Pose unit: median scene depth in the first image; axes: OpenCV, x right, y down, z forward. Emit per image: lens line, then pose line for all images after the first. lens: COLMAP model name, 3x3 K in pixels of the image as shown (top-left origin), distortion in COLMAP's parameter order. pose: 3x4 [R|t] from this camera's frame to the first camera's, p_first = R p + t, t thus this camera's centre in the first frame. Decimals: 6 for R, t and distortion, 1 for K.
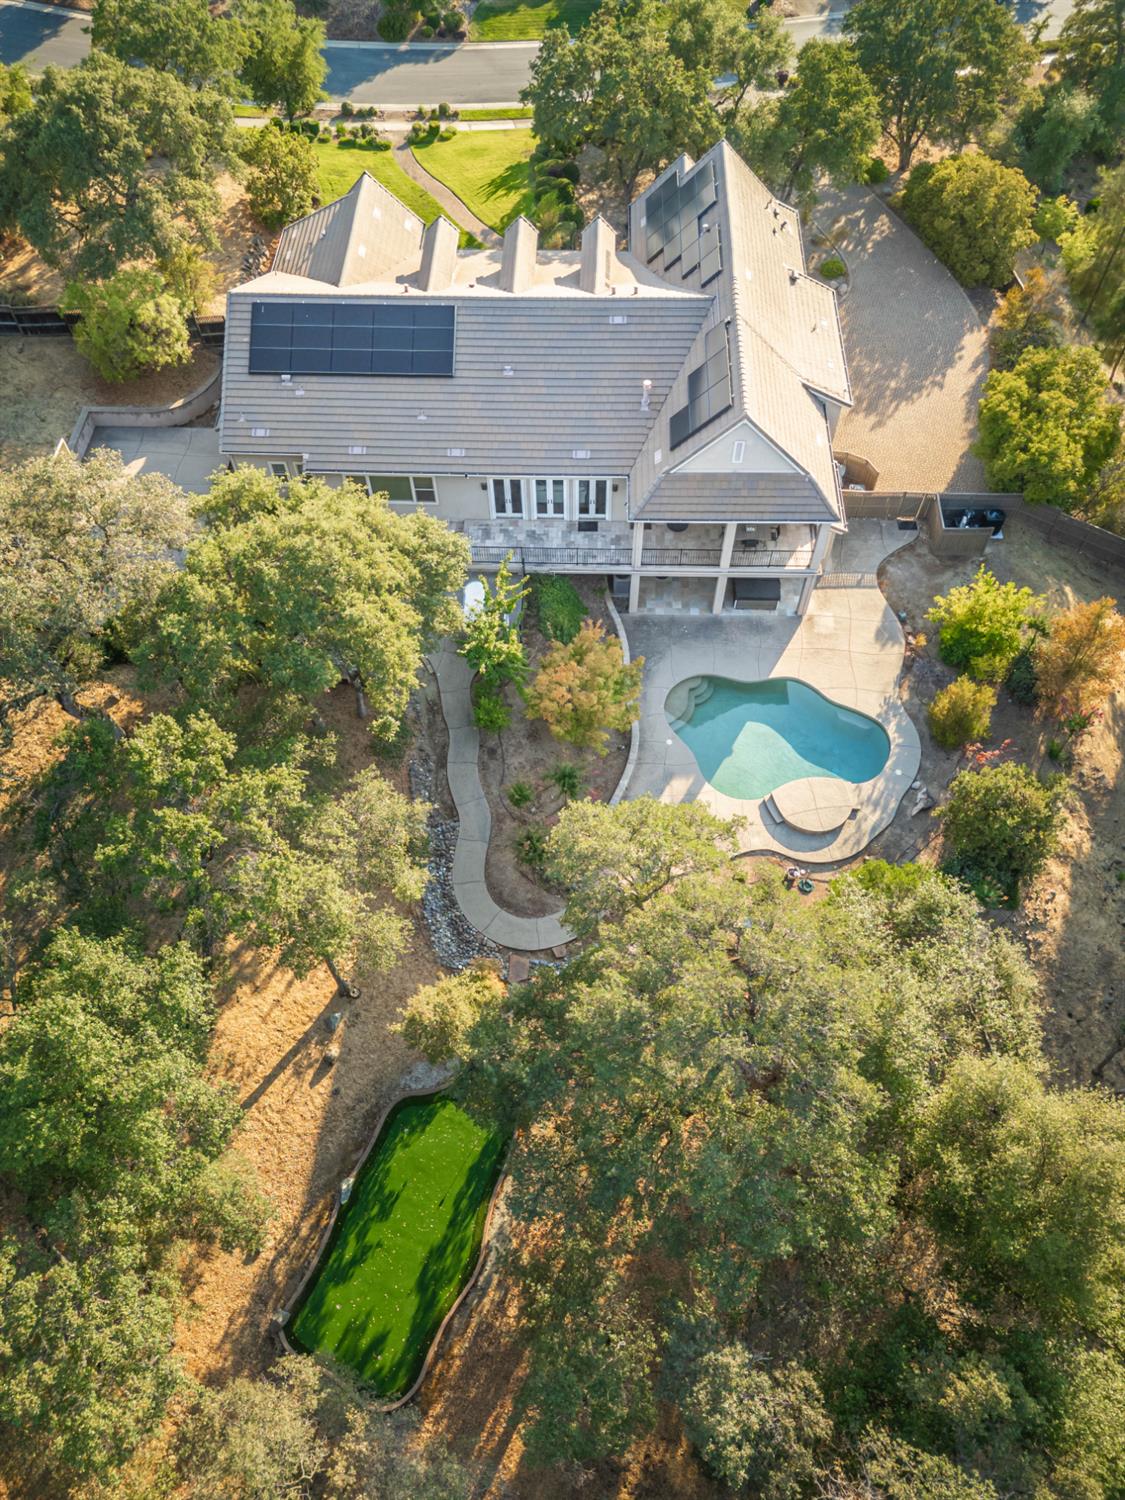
lens RADIAL K [[1034.0, 0, 536.1], [0, 1034.0, 747.2], [0, 0, 1]] dist [0.093901, -0.057095]
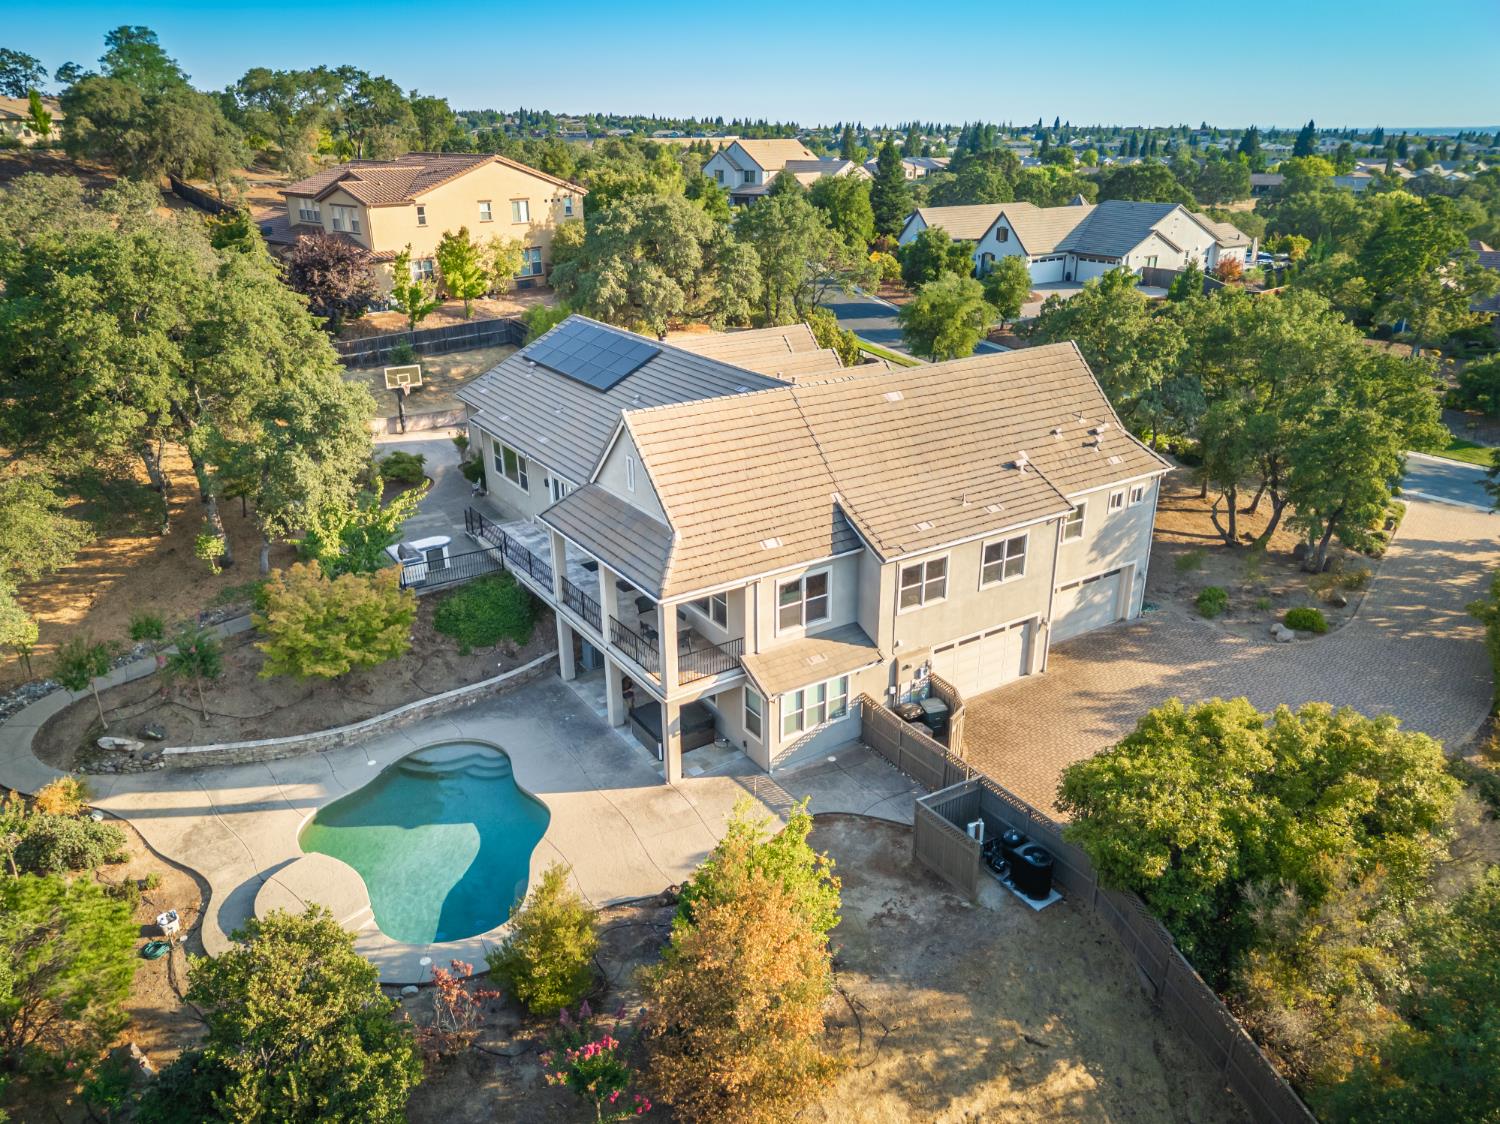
lens RADIAL K [[1058.3, 0, 750.0], [0, 1058.3, 562.0], [0, 0, 1]] dist [0.059344, -0.065393]
pose [[0.579185, 0.320604, -0.749505, 0.769120], [-0.689499, 0.683160, -0.240590, -0.100941], [0.434898, 0.656129, 0.616732, 0.542526]]
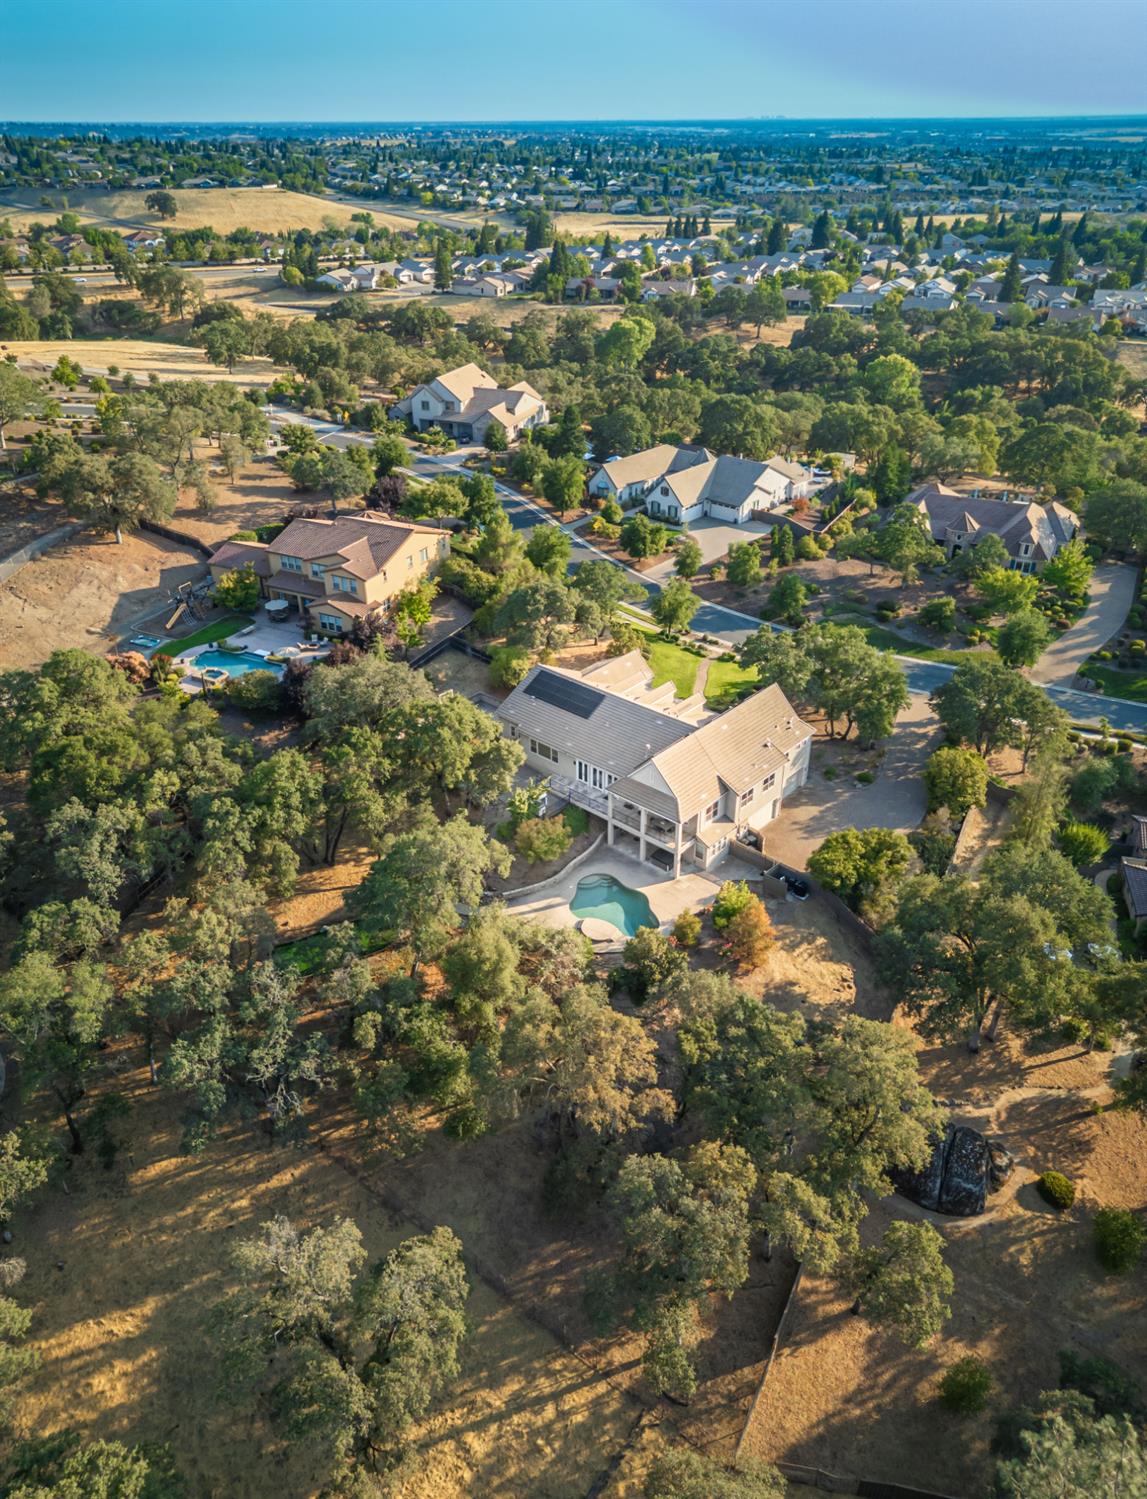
lens RADIAL K [[1043.2, 0, 554.3], [0, 1043.2, 767.9], [0, 0, 1]] dist [0.044833, -0.000424]
pose [[0.758088, 0.344402, -0.553795, 1.133254], [-0.547911, 0.796901, -0.254444, 0.340274], [0.353689, 0.496322, 0.792823, -0.753773]]
